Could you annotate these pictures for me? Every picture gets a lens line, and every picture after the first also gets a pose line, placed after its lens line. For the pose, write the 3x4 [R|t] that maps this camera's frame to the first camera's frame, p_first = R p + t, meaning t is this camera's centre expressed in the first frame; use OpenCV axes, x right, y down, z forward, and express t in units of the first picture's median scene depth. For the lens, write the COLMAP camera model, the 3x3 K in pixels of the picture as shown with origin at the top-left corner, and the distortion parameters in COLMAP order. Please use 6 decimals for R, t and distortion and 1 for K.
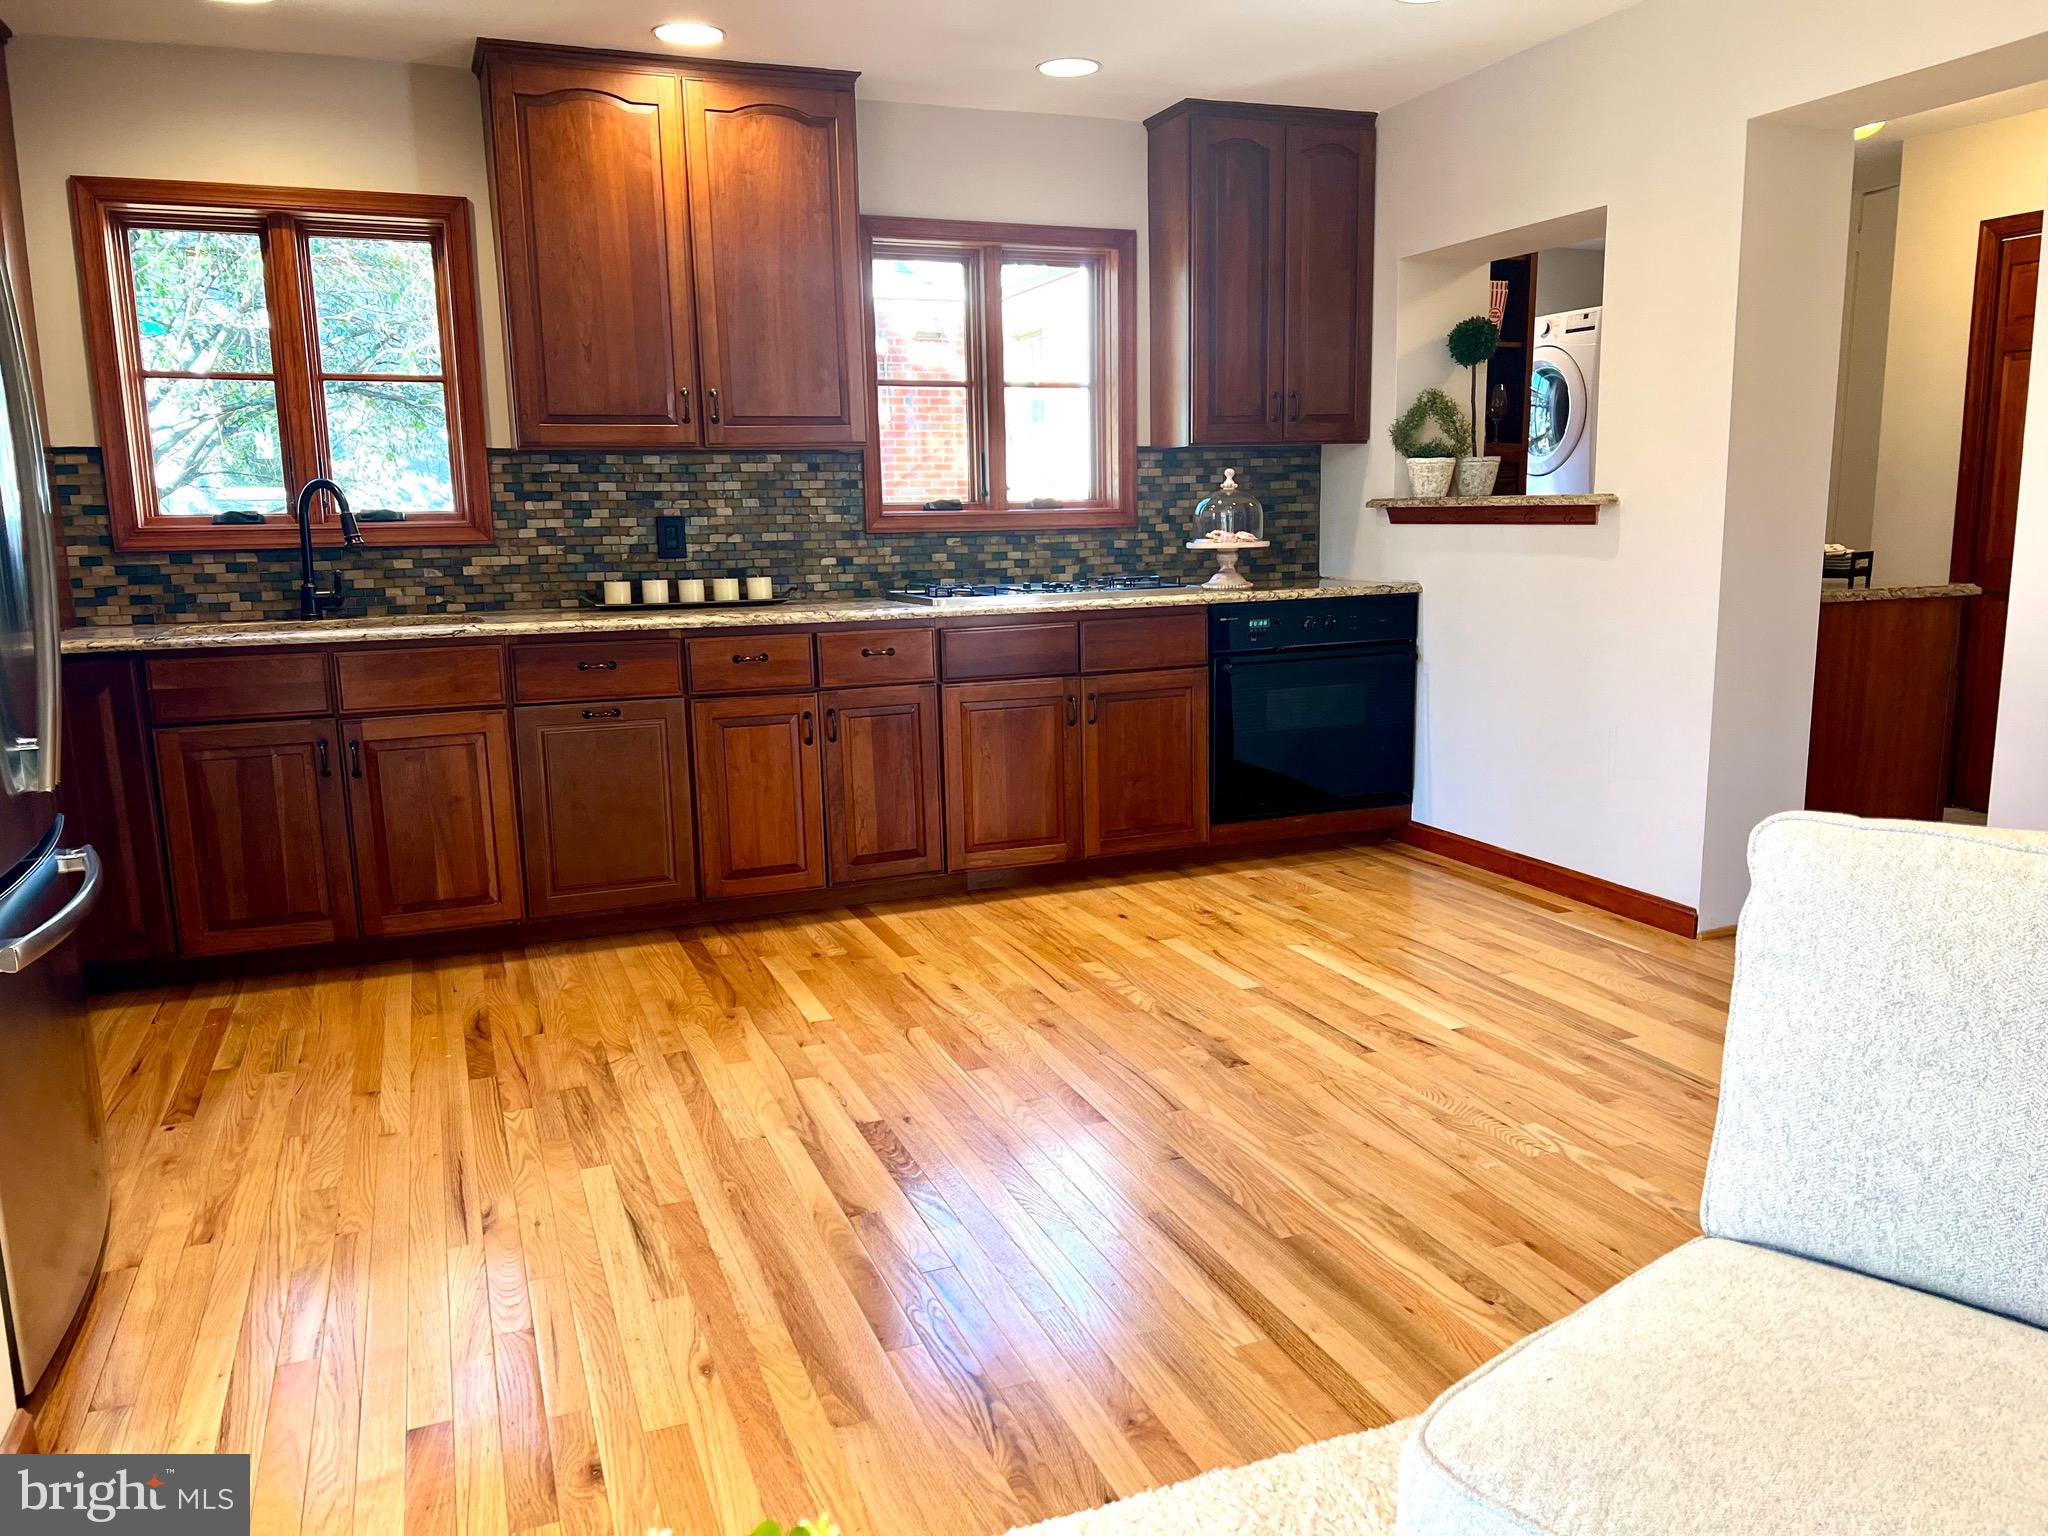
lens RADIAL K [[1533.9, 0, 1024.0], [0, 1533.9, 768.0], [0, 0, 1]] dist [0.053140, -0.063240]
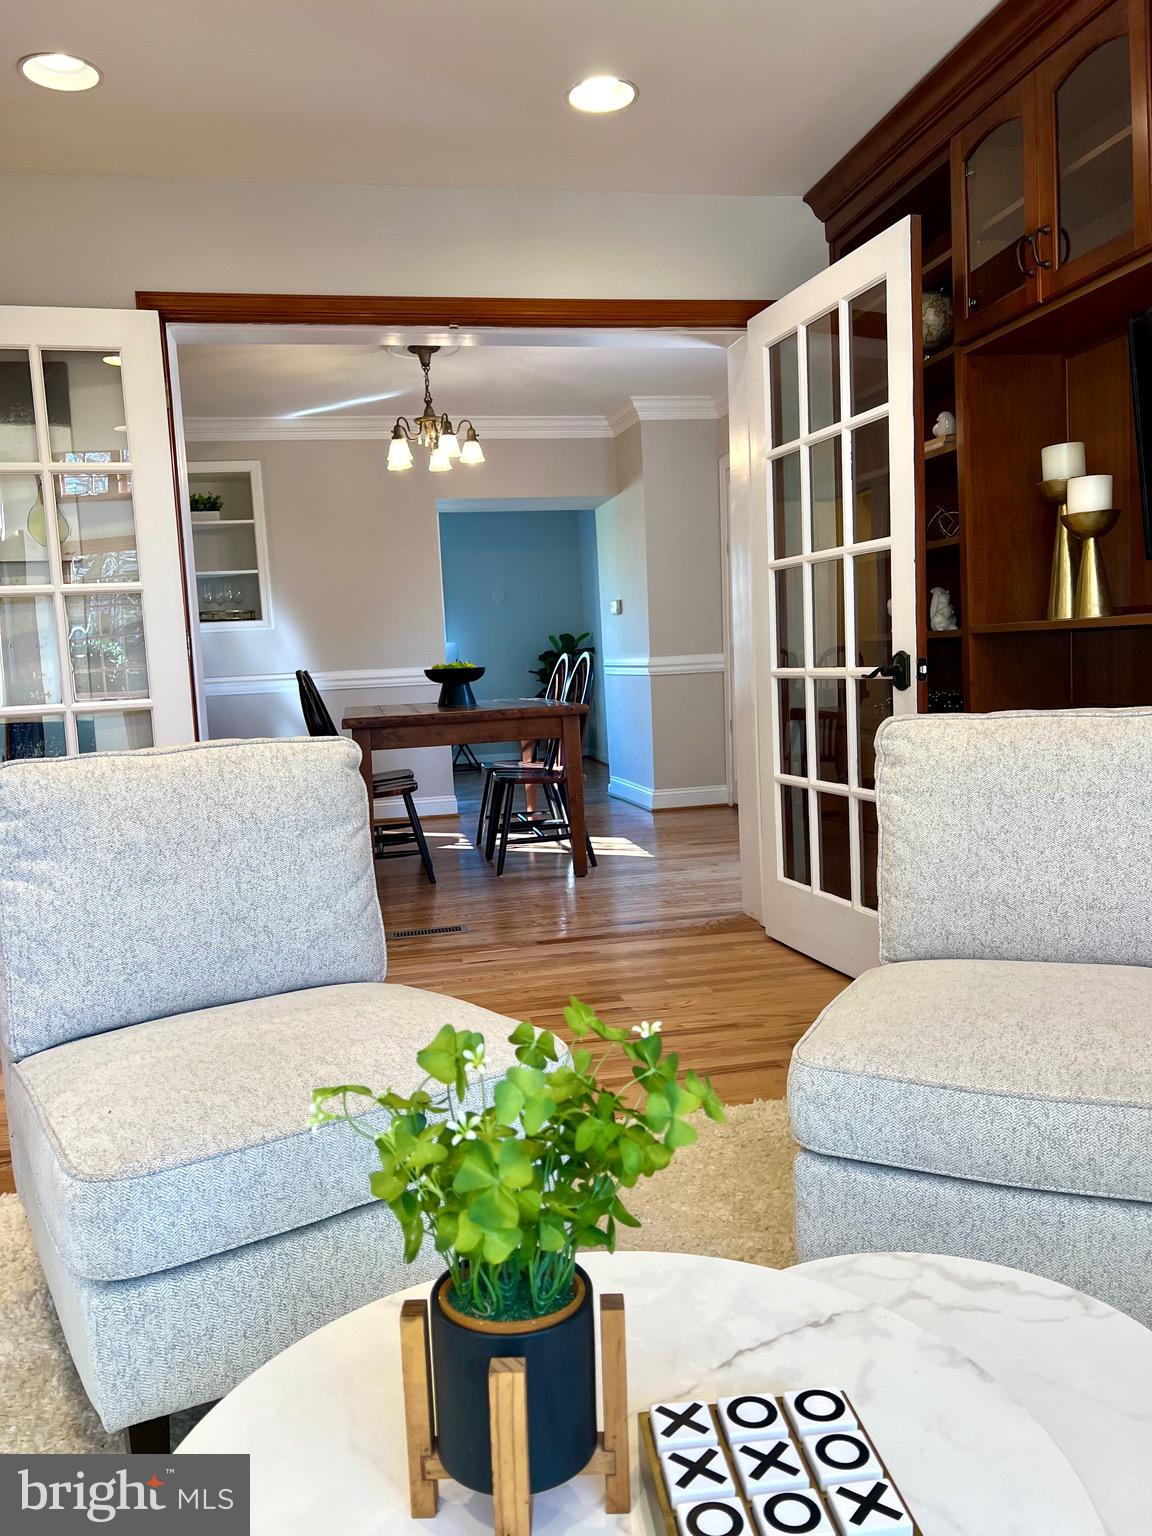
lens RADIAL K [[1150.4, 0, 576.0], [0, 1150.4, 768.0], [0, 0, 1]] dist [0.053140, -0.063240]
pose [[0.173609, -0.084044, 0.981222, -0.240923], [0.212453, 0.976087, 0.046015, 0.047102], [-0.961626, 0.200475, 0.187313, 0.119374]]
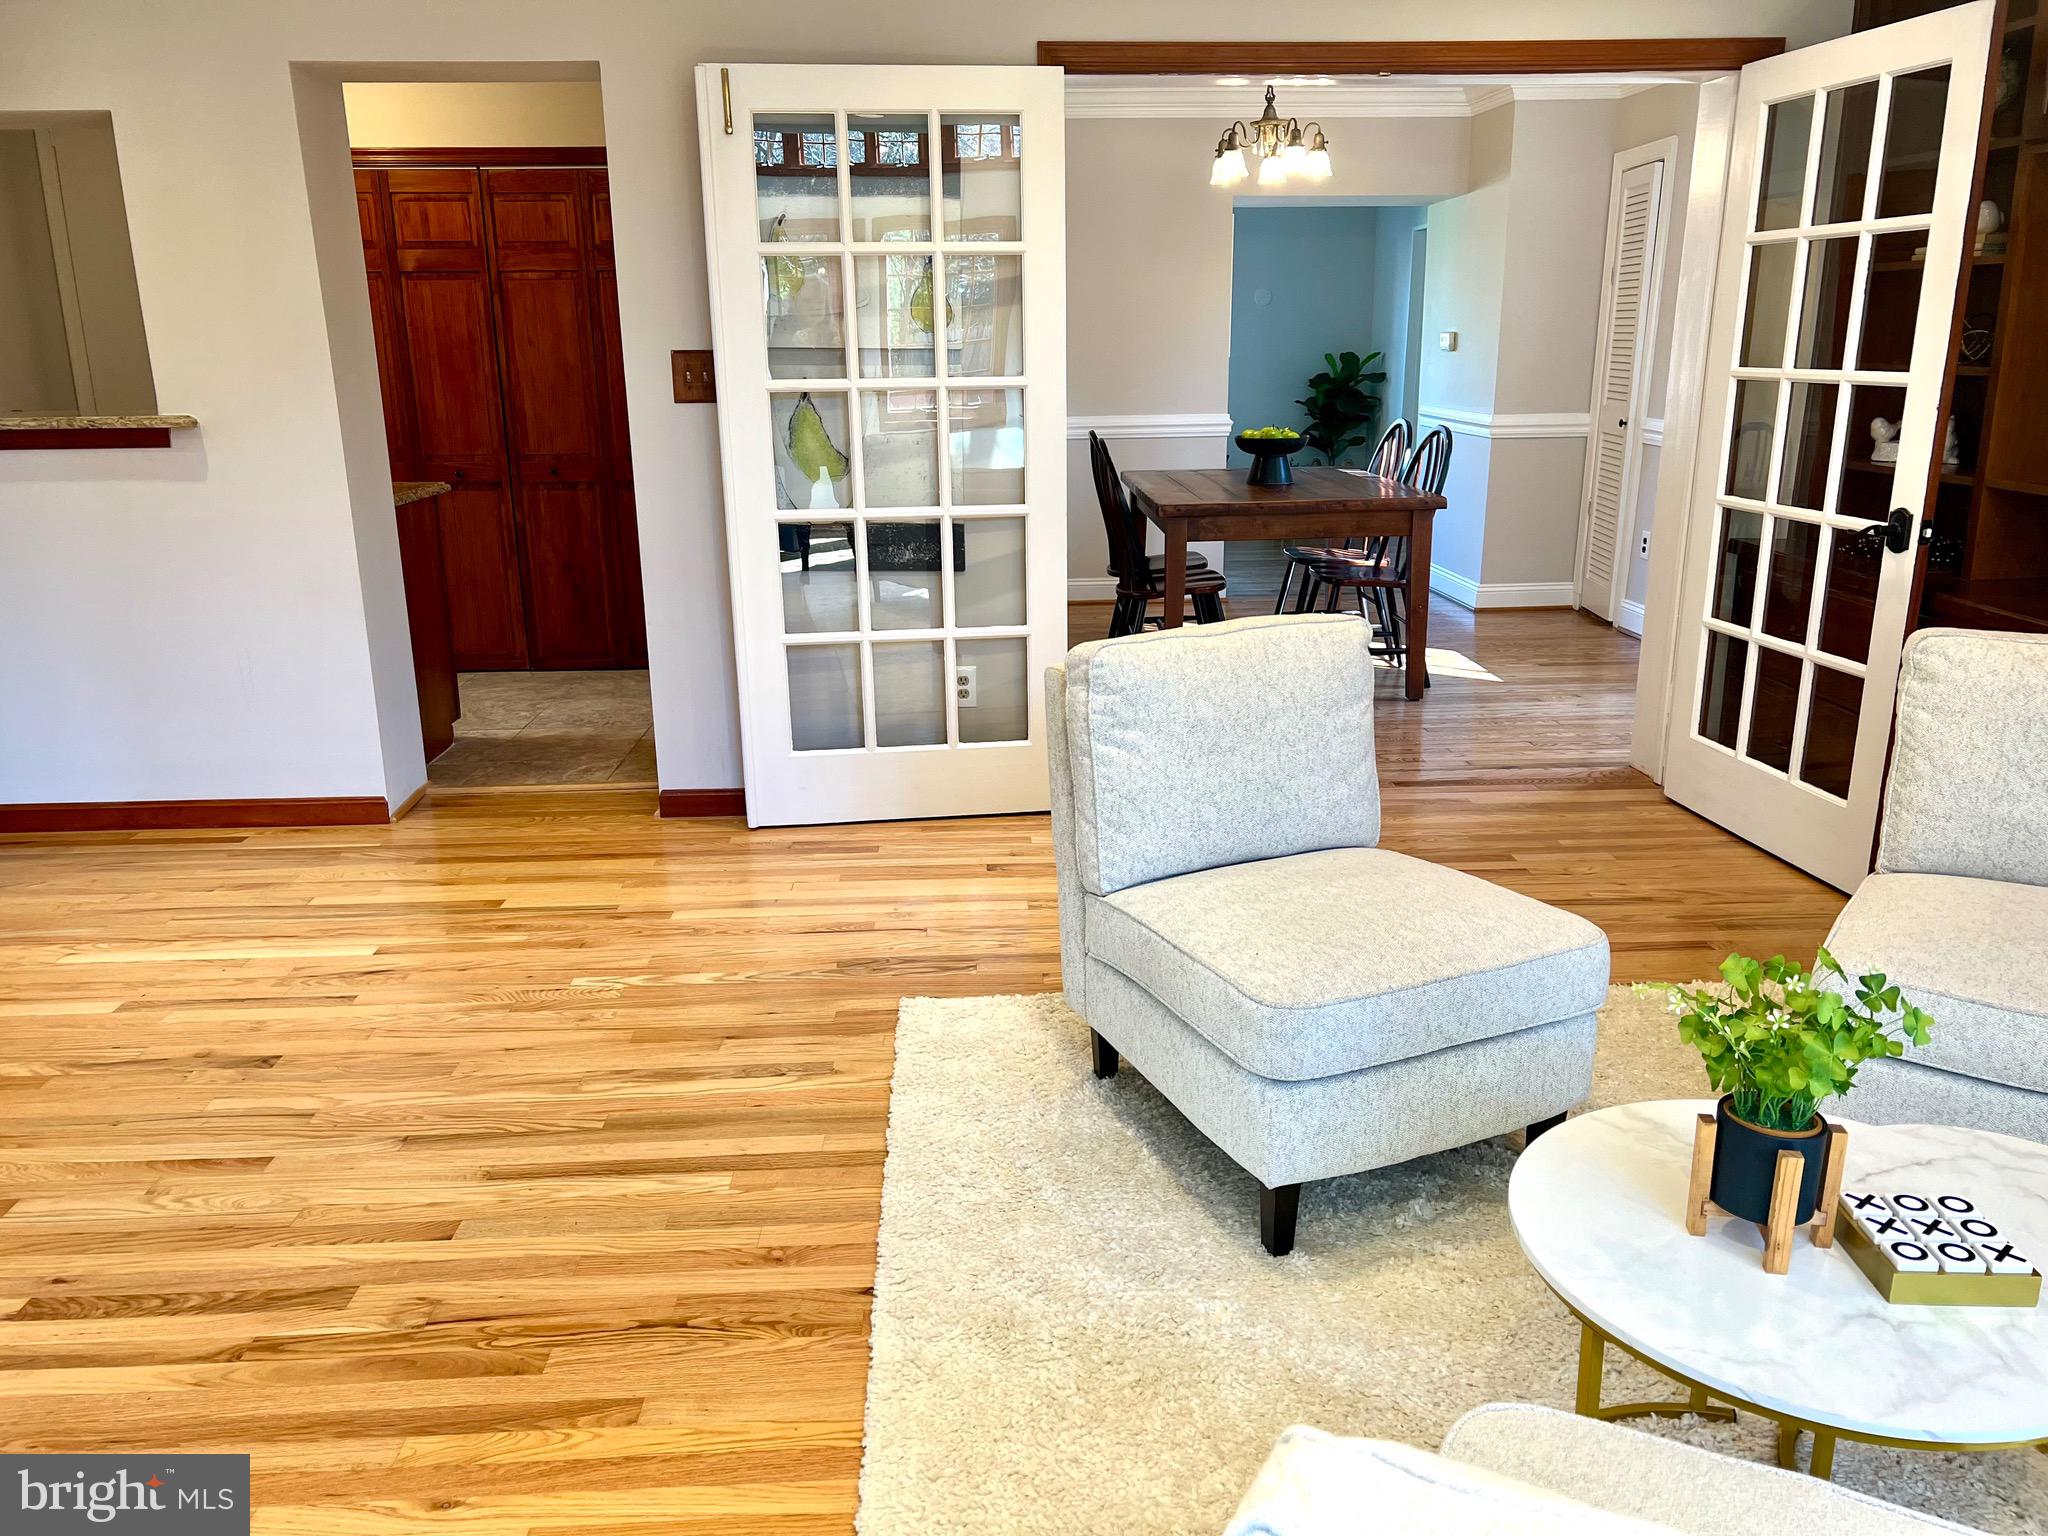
lens RADIAL K [[1533.9, 0, 1024.0], [0, 1533.9, 768.0], [0, 0, 1]] dist [0.053140, -0.063240]
pose [[0.323927, -0.242956, 0.914354, -0.524560], [0.167545, 0.965920, 0.197302, -0.086747], [-0.931128, 0.089283, 0.353594, 0.228818]]
